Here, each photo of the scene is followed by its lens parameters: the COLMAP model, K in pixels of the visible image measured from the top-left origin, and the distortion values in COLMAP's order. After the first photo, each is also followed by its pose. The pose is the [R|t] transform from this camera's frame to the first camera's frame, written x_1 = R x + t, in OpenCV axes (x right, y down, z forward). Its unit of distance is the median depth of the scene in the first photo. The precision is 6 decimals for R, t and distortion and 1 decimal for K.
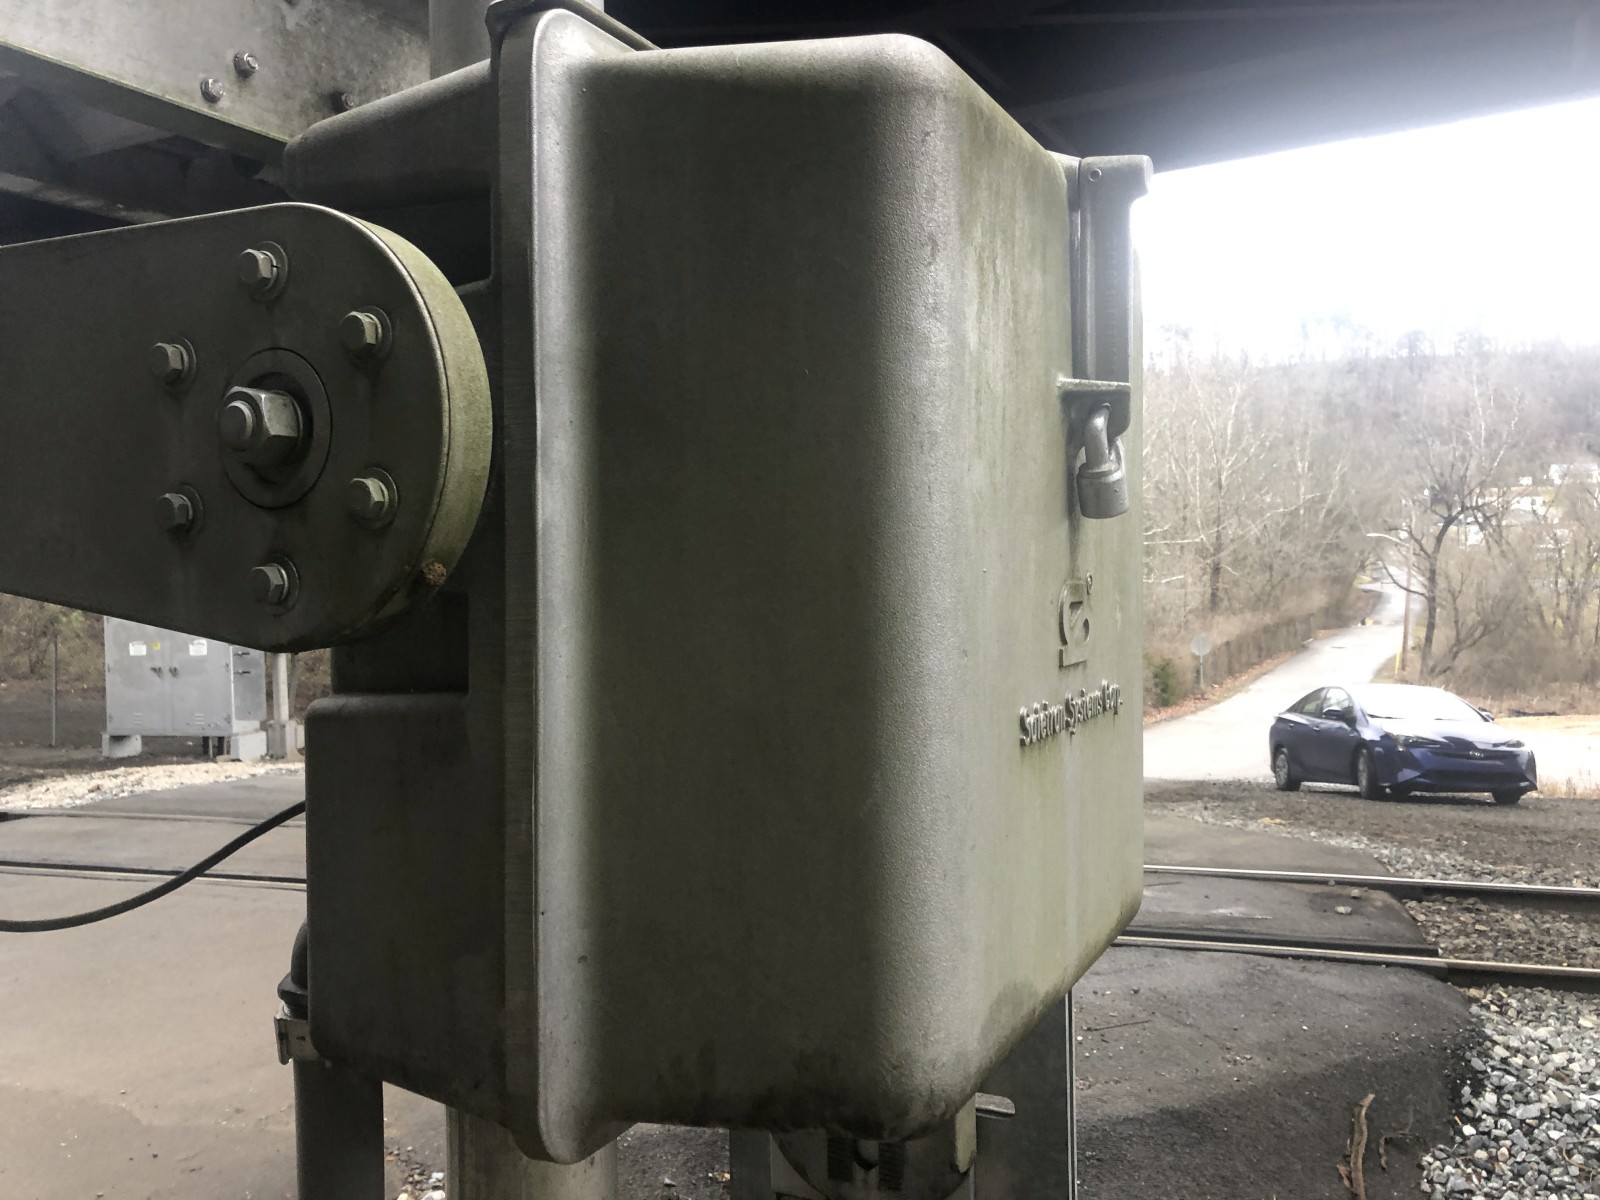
lens RADIAL K [[1320.1, 0, 802.5], [0, 1320.1, 553.8], [0, 0, 1]] dist [0.020625, 0.005104]
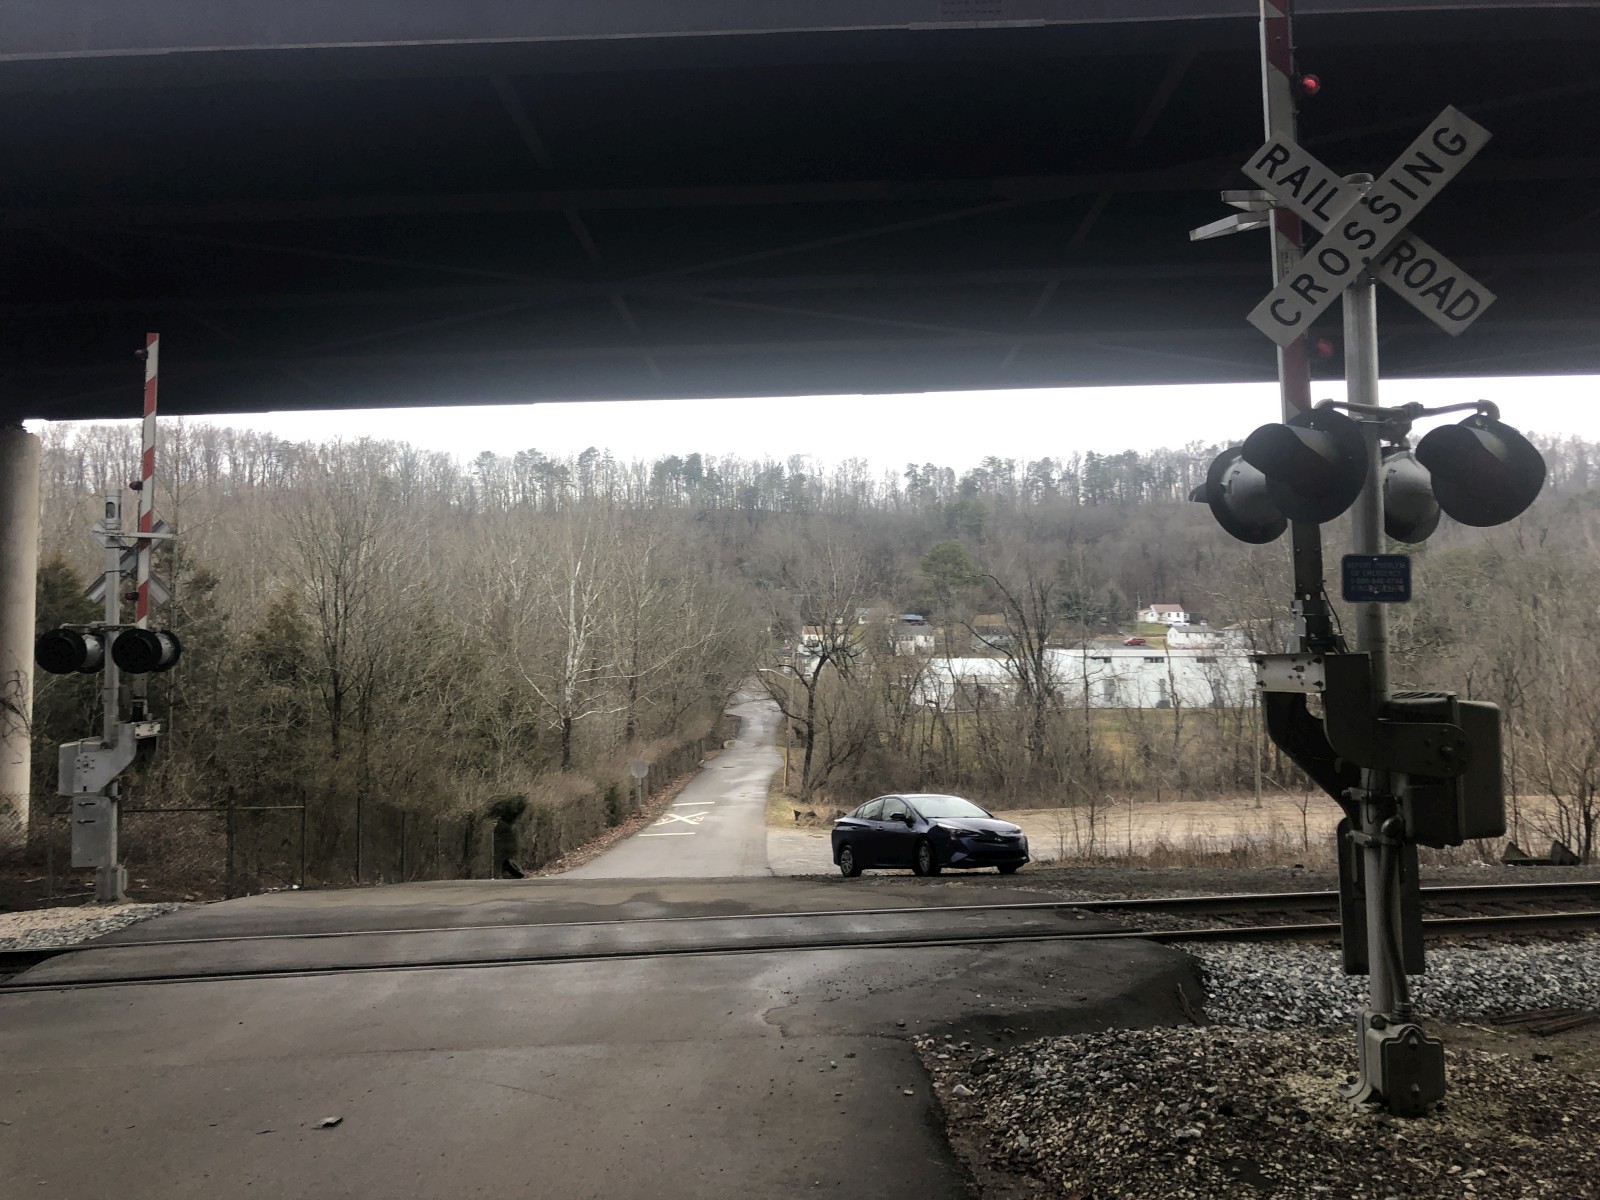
lens RADIAL K [[1296.6, 0, 781.9], [0, 1296.6, 566.8], [0, 0, 1]] dist [0.078738, -0.100589]
pose [[0.893178, 0.042509, 0.447690, -0.290573], [-0.003565, 0.996160, -0.087475, -0.018453], [-0.449690, 0.076534, 0.889900, -0.163352]]
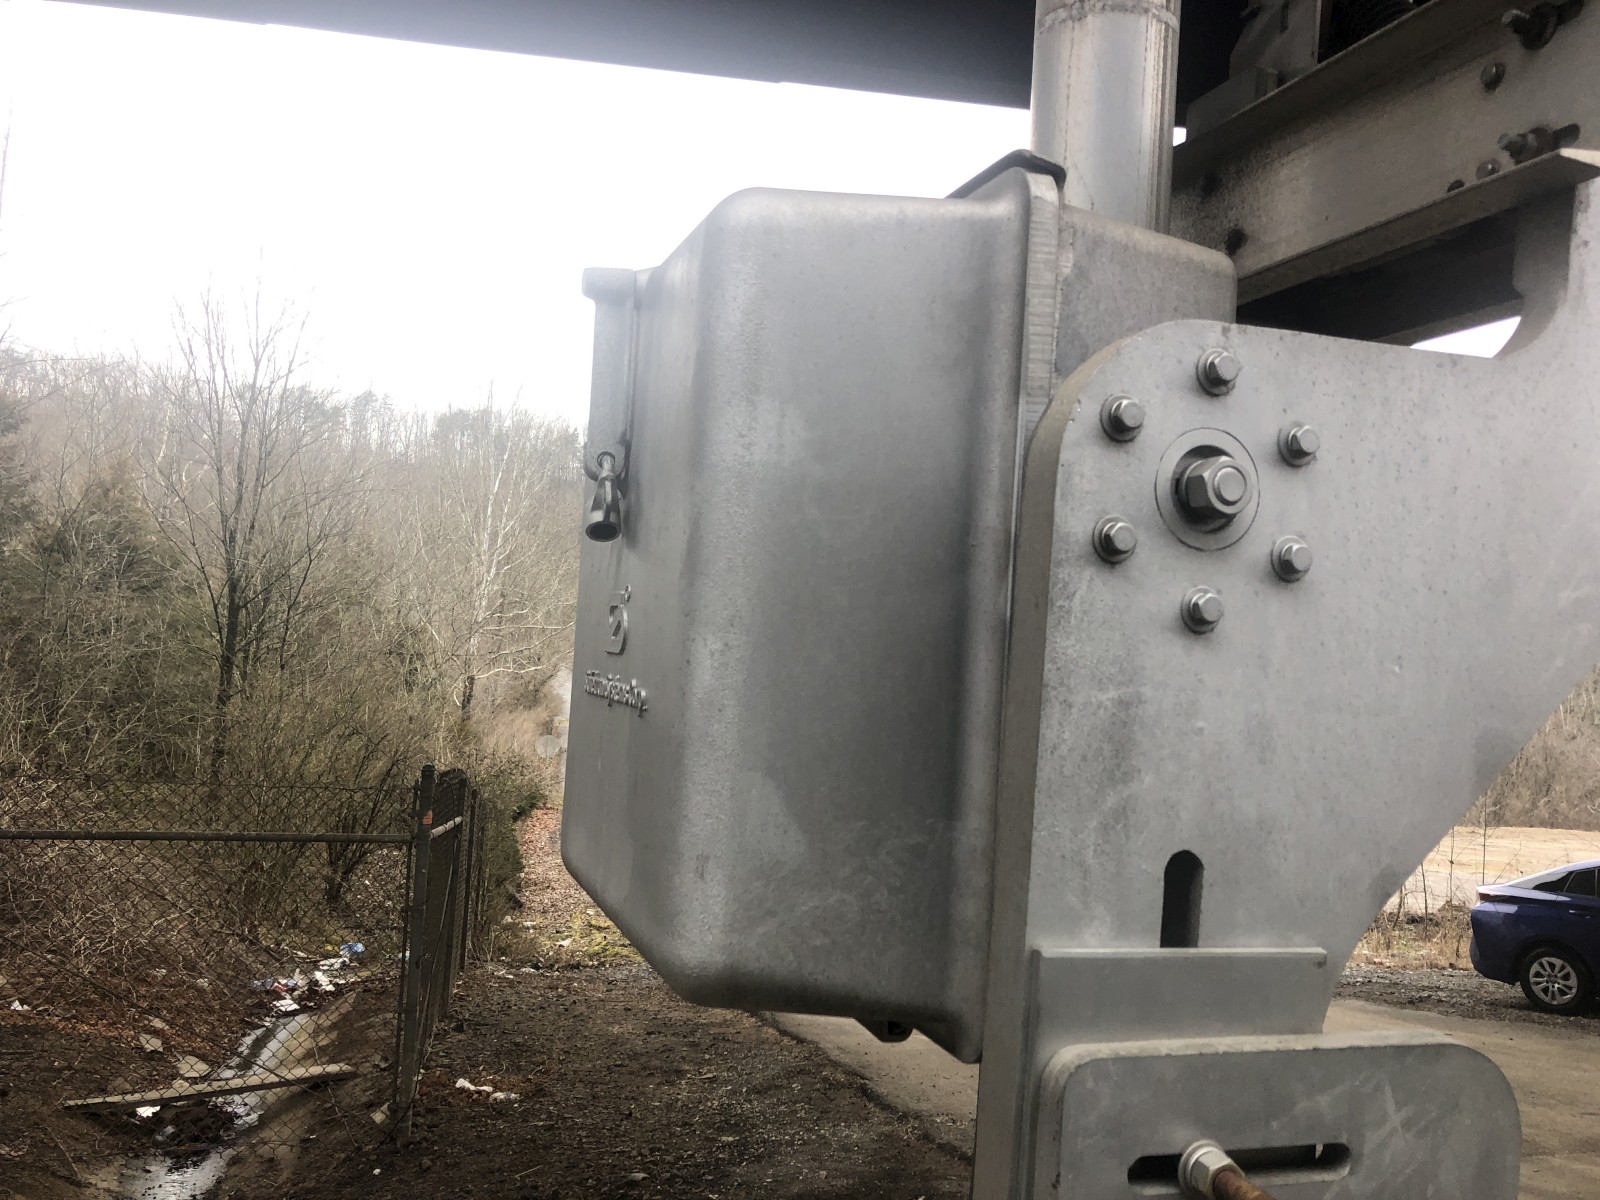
lens RADIAL K [[1298.9, 0, 800.0], [0, 1298.9, 600.0], [0, 0, 1]] dist [0.009635, -0.001310]
pose [[0.780996, 0.092004, 0.617722, -0.345399], [-0.069317, 0.995748, -0.060670, 0.038880], [-0.620677, 0.004564, 0.784053, 0.696601]]
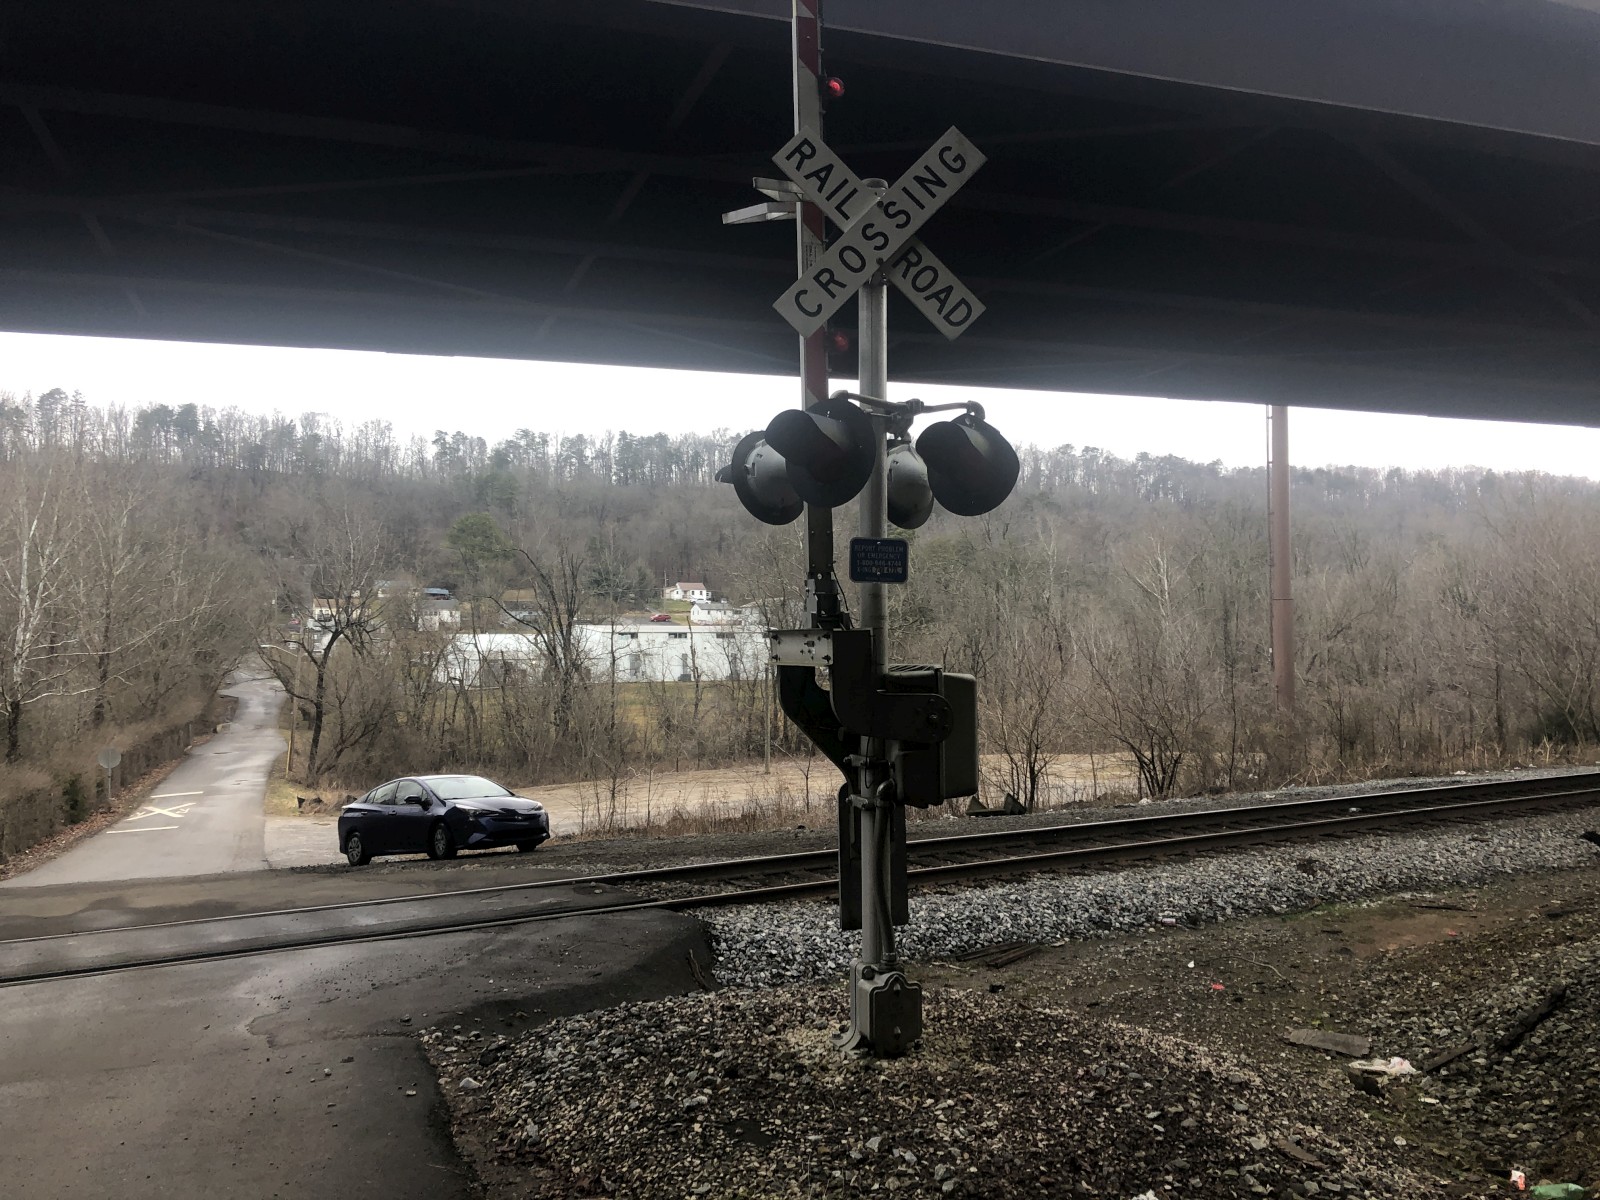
lens RADIAL K [[1300.0, 0, 802.7], [0, 1300.0, 574.6], [0, 0, 1]] dist [0.052902, -0.050151]
pose [[0.667828, 0.048959, 0.742703, -0.280412], [-0.002063, 0.997952, -0.063931, -0.018592], [-0.744313, 0.041163, 0.666562, -0.151270]]
